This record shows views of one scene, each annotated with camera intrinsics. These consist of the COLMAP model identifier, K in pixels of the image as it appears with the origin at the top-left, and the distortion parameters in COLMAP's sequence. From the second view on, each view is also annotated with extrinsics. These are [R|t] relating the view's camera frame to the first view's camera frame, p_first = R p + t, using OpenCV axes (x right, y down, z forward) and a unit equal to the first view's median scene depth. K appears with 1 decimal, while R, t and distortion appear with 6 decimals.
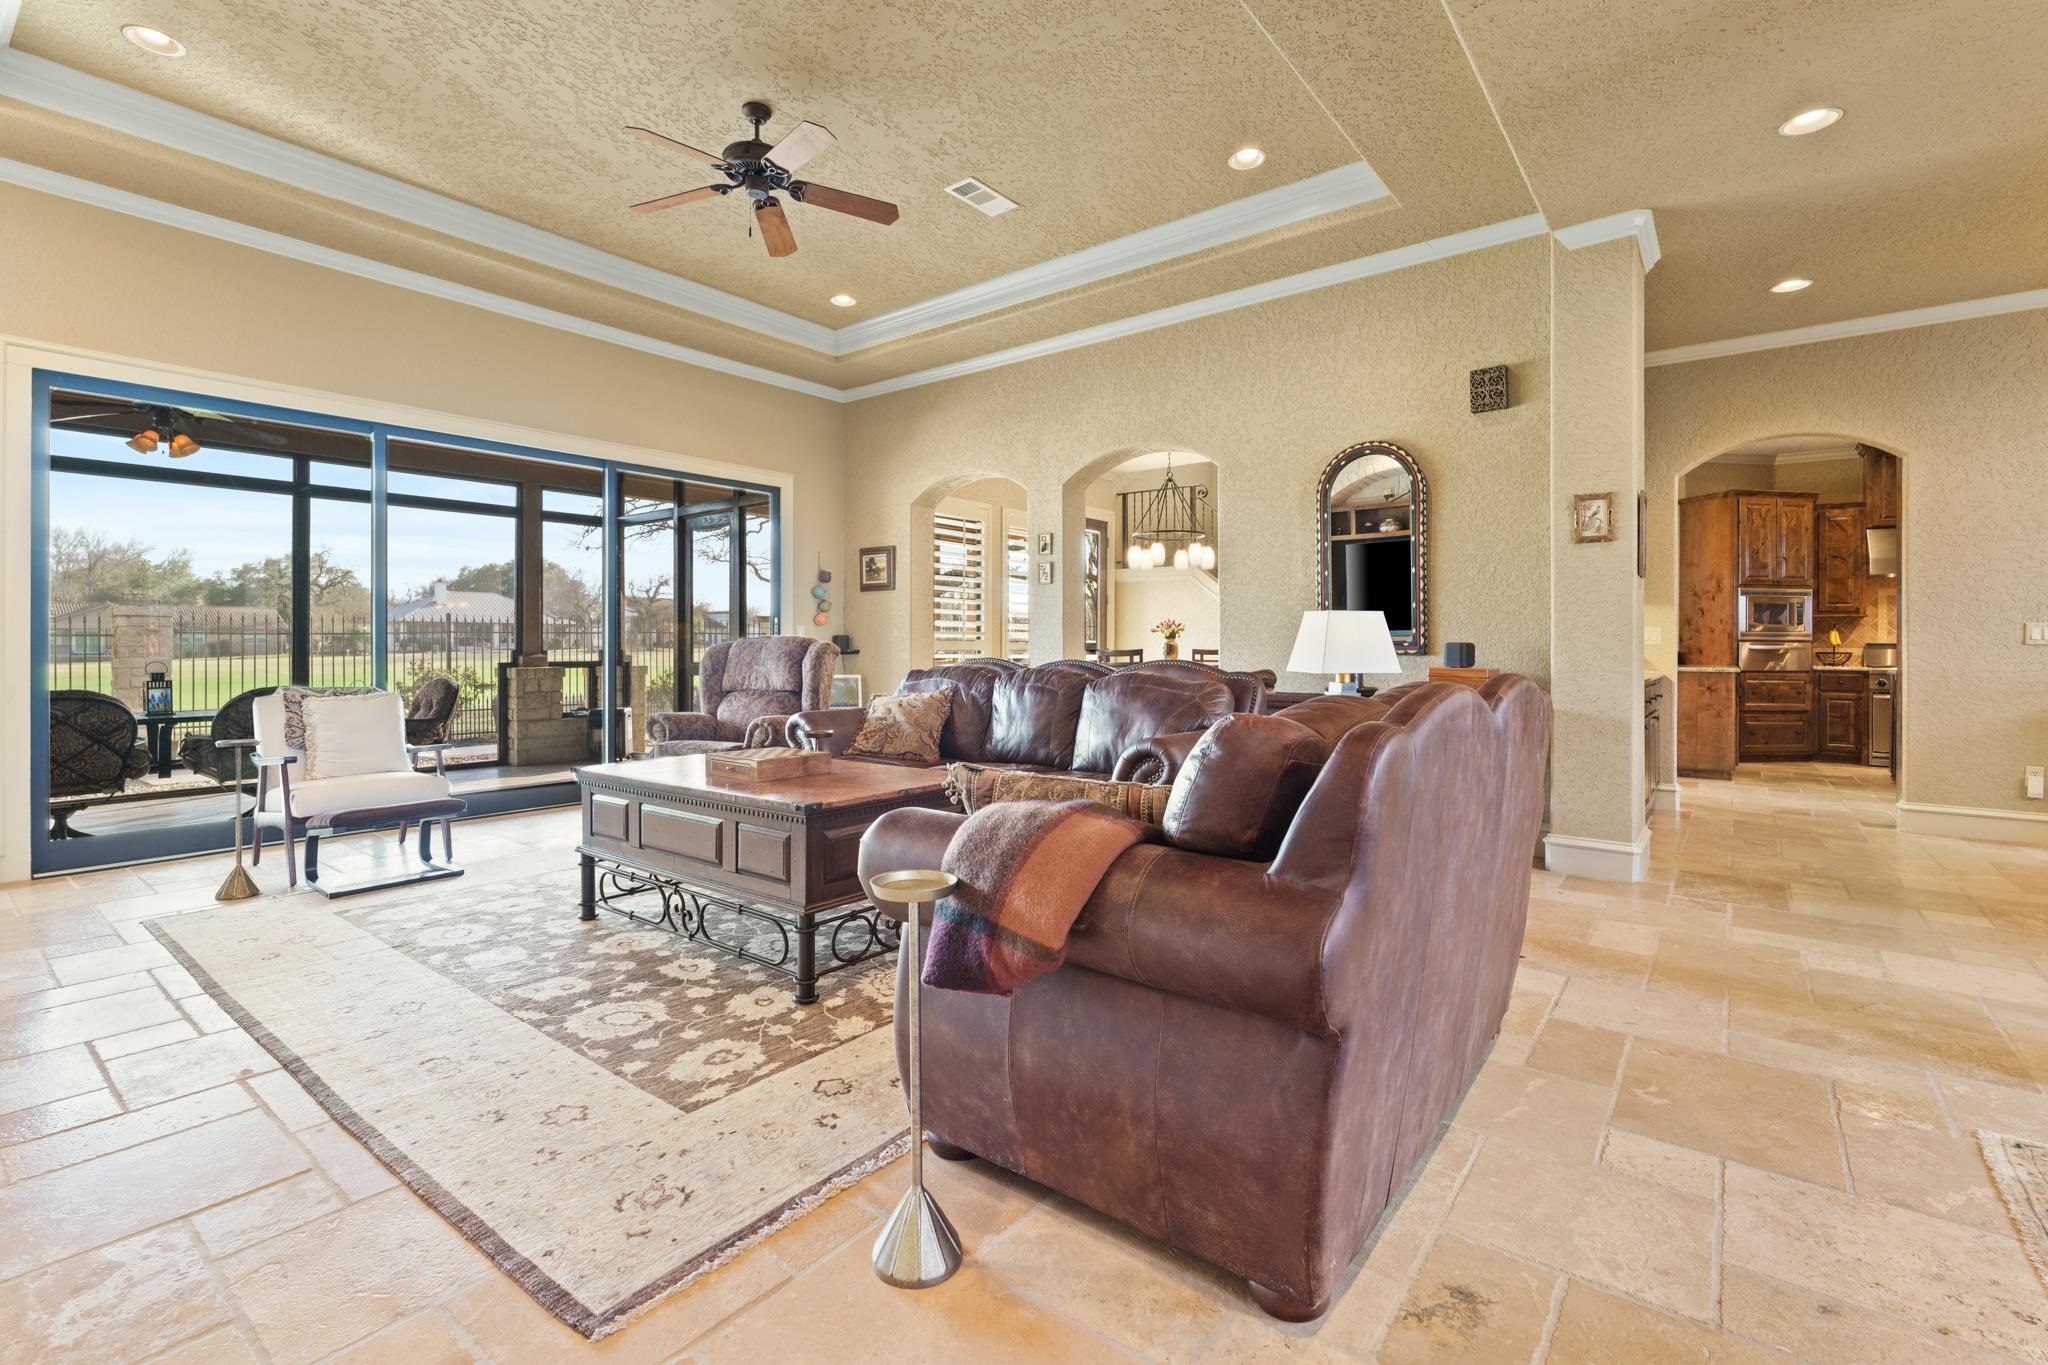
lens RADIAL K [[921.9, 0, 1021.7], [0, 921.9, 631.1], [0, 0, 1]] dist [-0.002894, -0.000031]
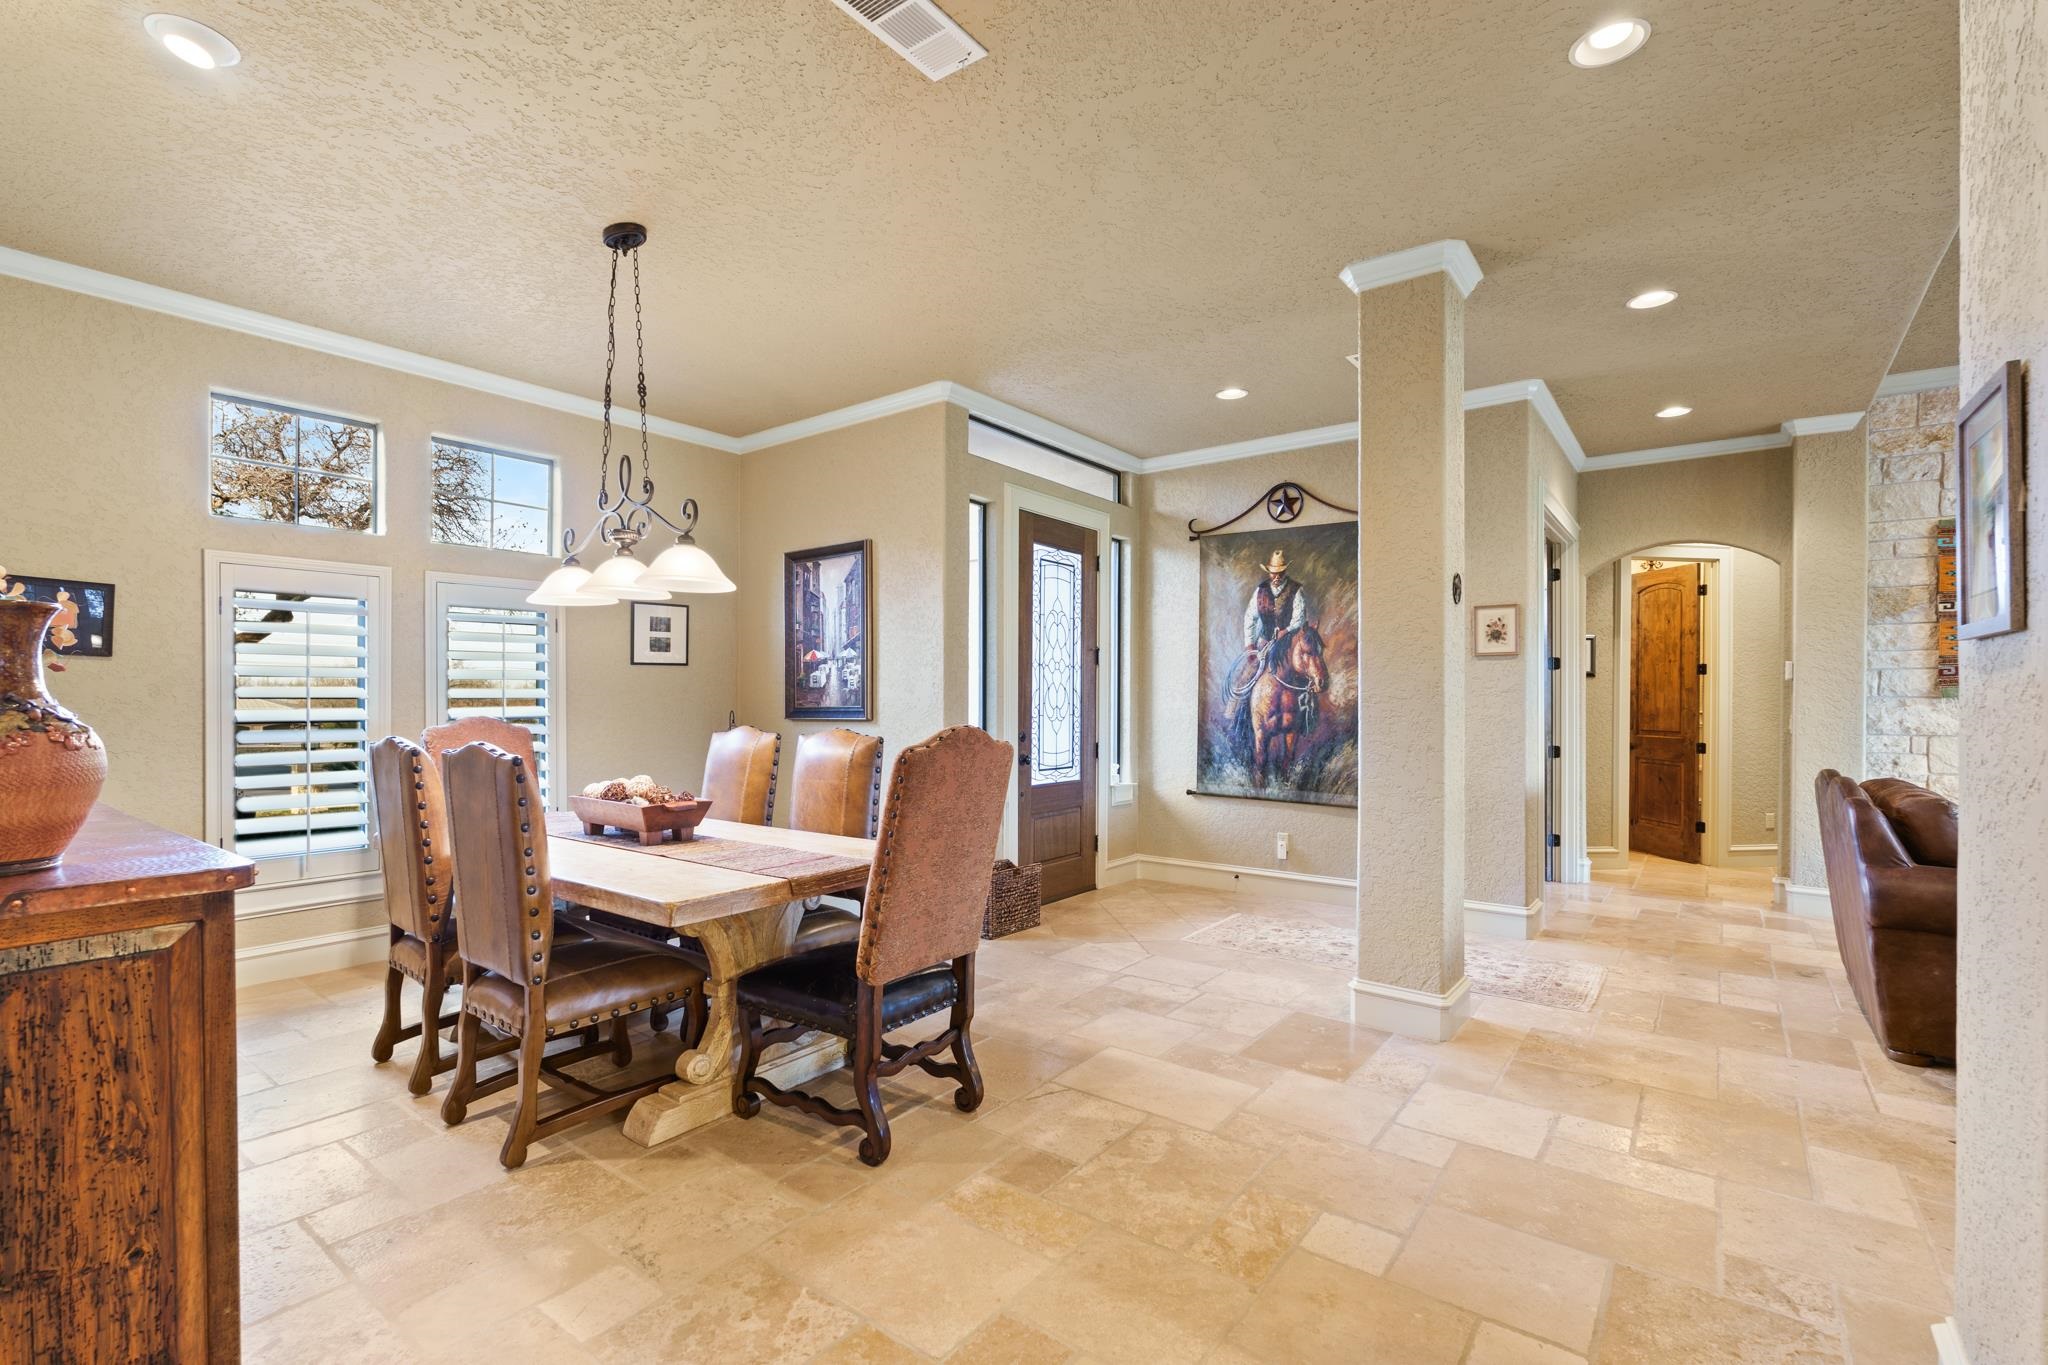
lens RADIAL K [[921.9, 0, 1024.0], [0, 921.9, 691.4], [0, 0, 1]] dist [-0.002894, -0.000031]
pose [[-0.999861, -0.008806, -0.014143, 0.820119], [-0.008565, 0.999819, -0.017010, -0.028228], [0.014291, -0.016886, -0.999755, 1.061606]]
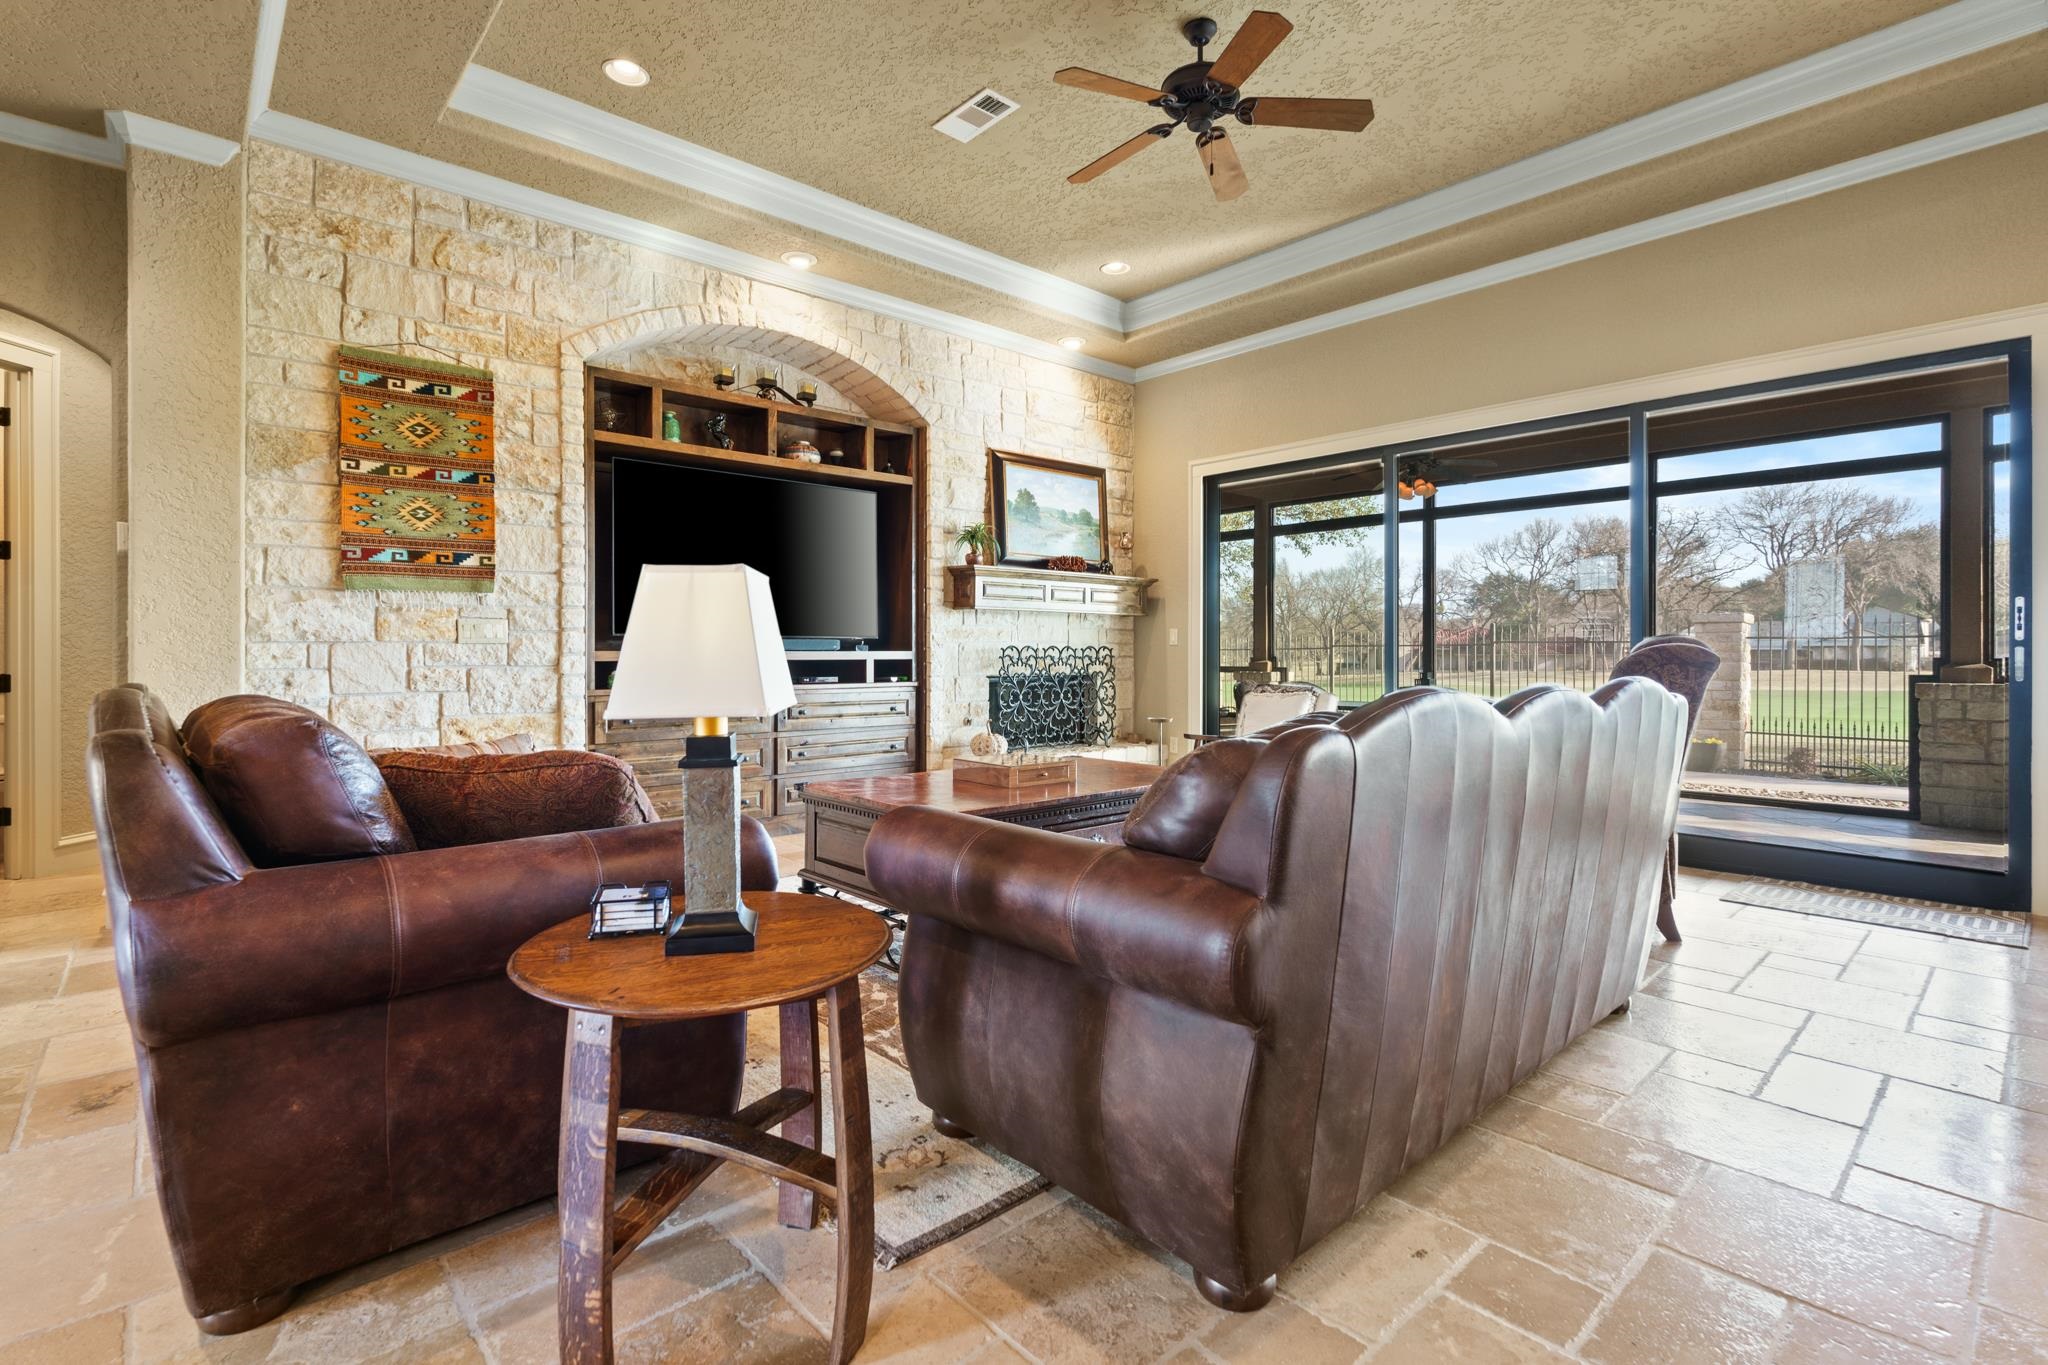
lens RADIAL K [[945.5, 0, 1010.6], [0, 945.5, 652.5], [0, 0, 1]] dist [-0.003538, 0.000841]
pose [[-0.175926, 0.001757, -0.984402, 0.458863], [0.015338, 0.999882, -0.000957, 0.010552], [0.984284, -0.015267, -0.175932, 0.732369]]
